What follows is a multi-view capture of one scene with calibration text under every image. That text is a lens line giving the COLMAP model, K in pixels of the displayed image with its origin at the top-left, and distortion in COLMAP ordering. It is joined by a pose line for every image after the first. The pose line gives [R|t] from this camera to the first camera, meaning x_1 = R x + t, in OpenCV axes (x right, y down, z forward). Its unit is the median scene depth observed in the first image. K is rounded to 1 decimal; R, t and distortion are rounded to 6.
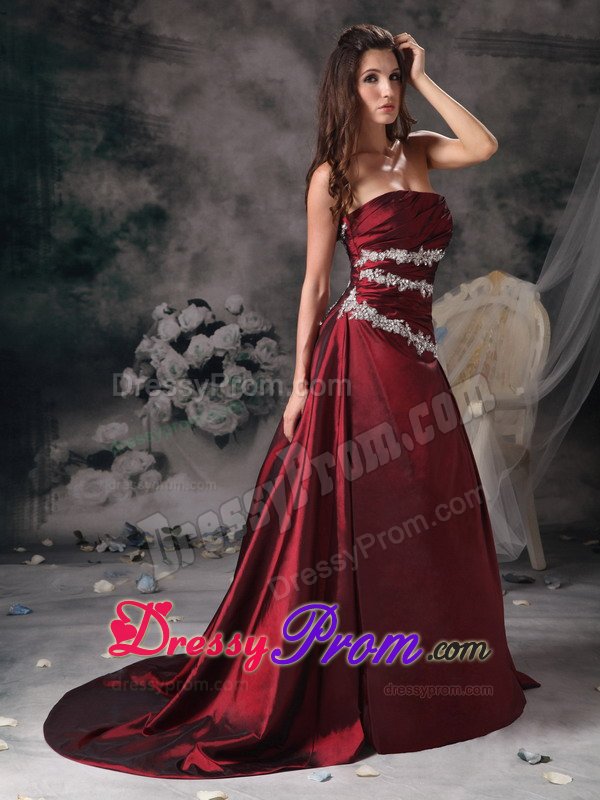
lens RADIAL K [[1786.1, 0, 298.4], [0, 1786.1, 356.2], [0, 0, 1]] dist [0.306305, 0.000000]
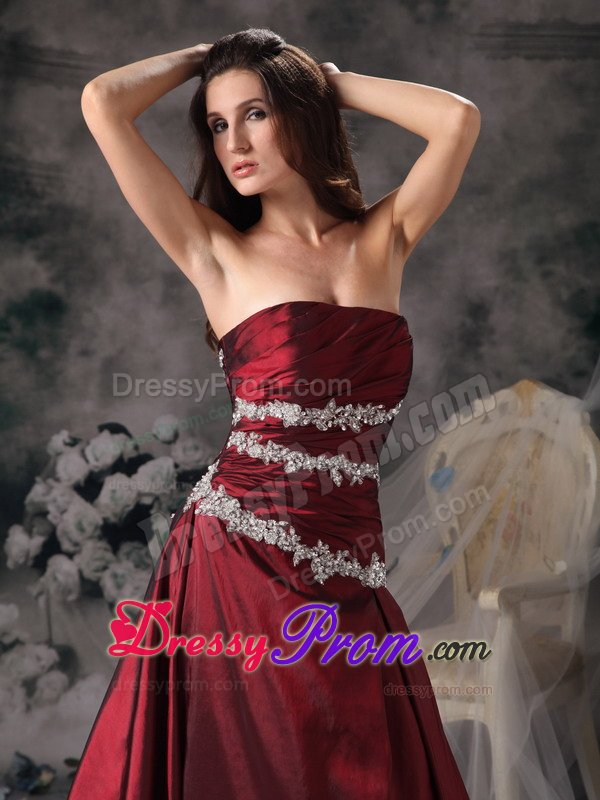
lens RADIAL K [[2067.8, 0, 302.5], [0, 2067.8, 419.1], [0, 0, 1]] dist [0.406724, 0.000000]
pose [[0.998481, -0.032206, -0.044693, 0.054160], [0.032284, 0.999478, 0.001024, -0.032033], [0.044637, -0.002465, 0.999000, 0.193668]]
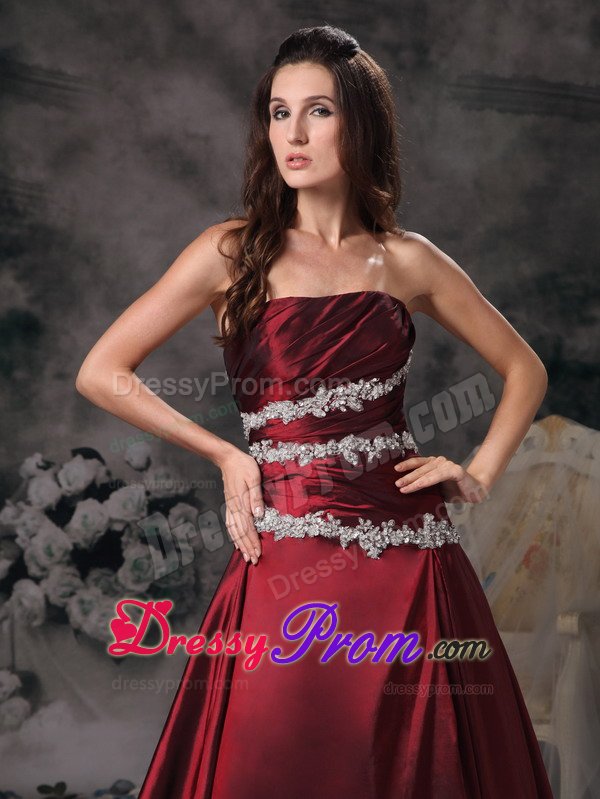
lens RADIAL K [[2080.9, 0, 294.4], [0, 2080.9, 451.6], [0, 0, 1]] dist [0.391373, 0.000000]
pose [[0.989312, 0.005401, 0.145715, -0.094332], [-0.003780, 0.999928, -0.011402, -0.021617], [-0.145766, 0.010729, 0.989261, 0.188082]]
